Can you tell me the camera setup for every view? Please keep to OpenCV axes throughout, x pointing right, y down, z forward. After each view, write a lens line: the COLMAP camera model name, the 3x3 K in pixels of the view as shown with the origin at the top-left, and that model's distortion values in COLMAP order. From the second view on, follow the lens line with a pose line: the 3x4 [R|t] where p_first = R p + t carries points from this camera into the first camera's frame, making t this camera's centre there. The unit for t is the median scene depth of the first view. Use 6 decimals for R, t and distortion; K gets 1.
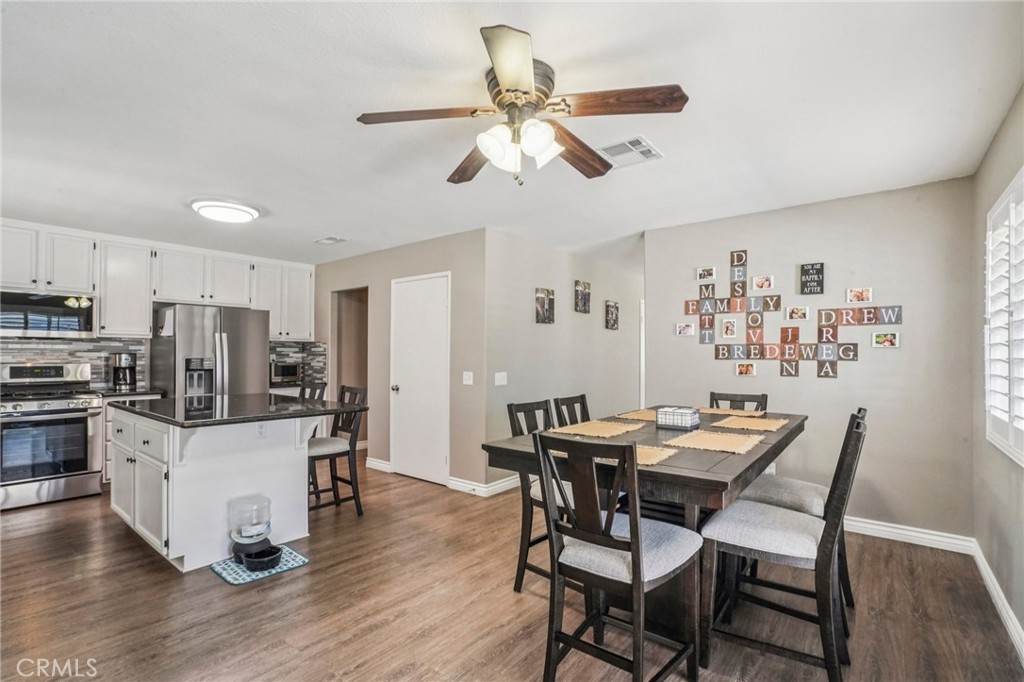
lens RADIAL K [[488.1, 0, 512.9], [0, 488.1, 345.6], [0, 0, 1]] dist [-0.038385, 0.016702]
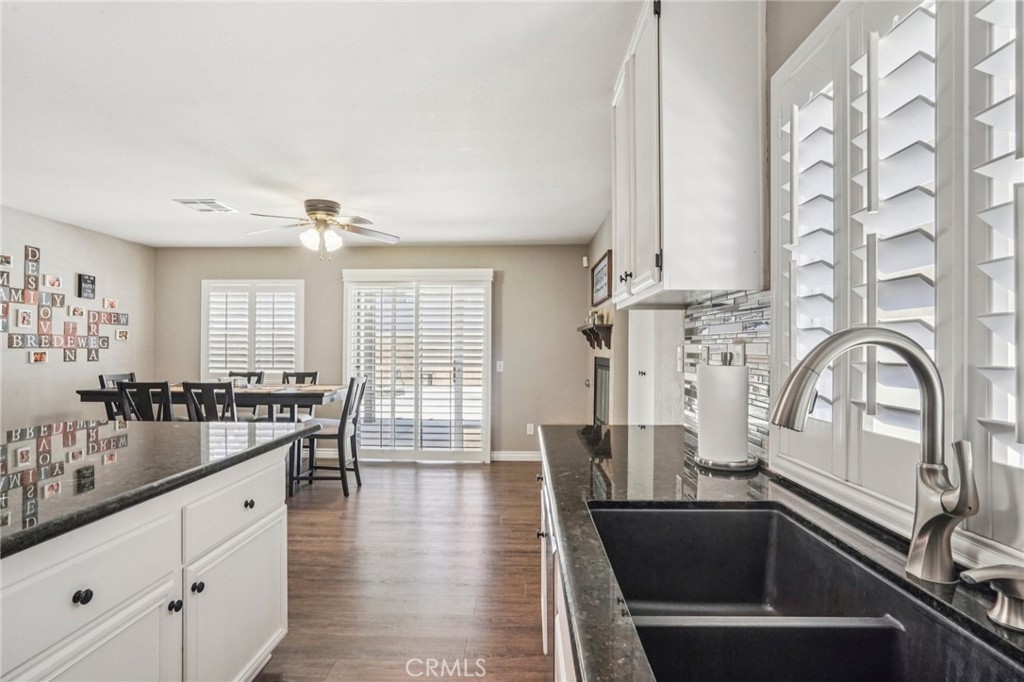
lens RADIAL K [[518.3, 0, 509.3], [0, 518.3, 341.1], [0, 0, 1]] dist [-0.002464, 0.000063]
pose [[-0.611002, 0.007367, 0.791595, -1.132261], [-0.022312, 0.999399, -0.026523, 0.020593], [-0.791315, -0.033868, -0.610470, 0.894547]]
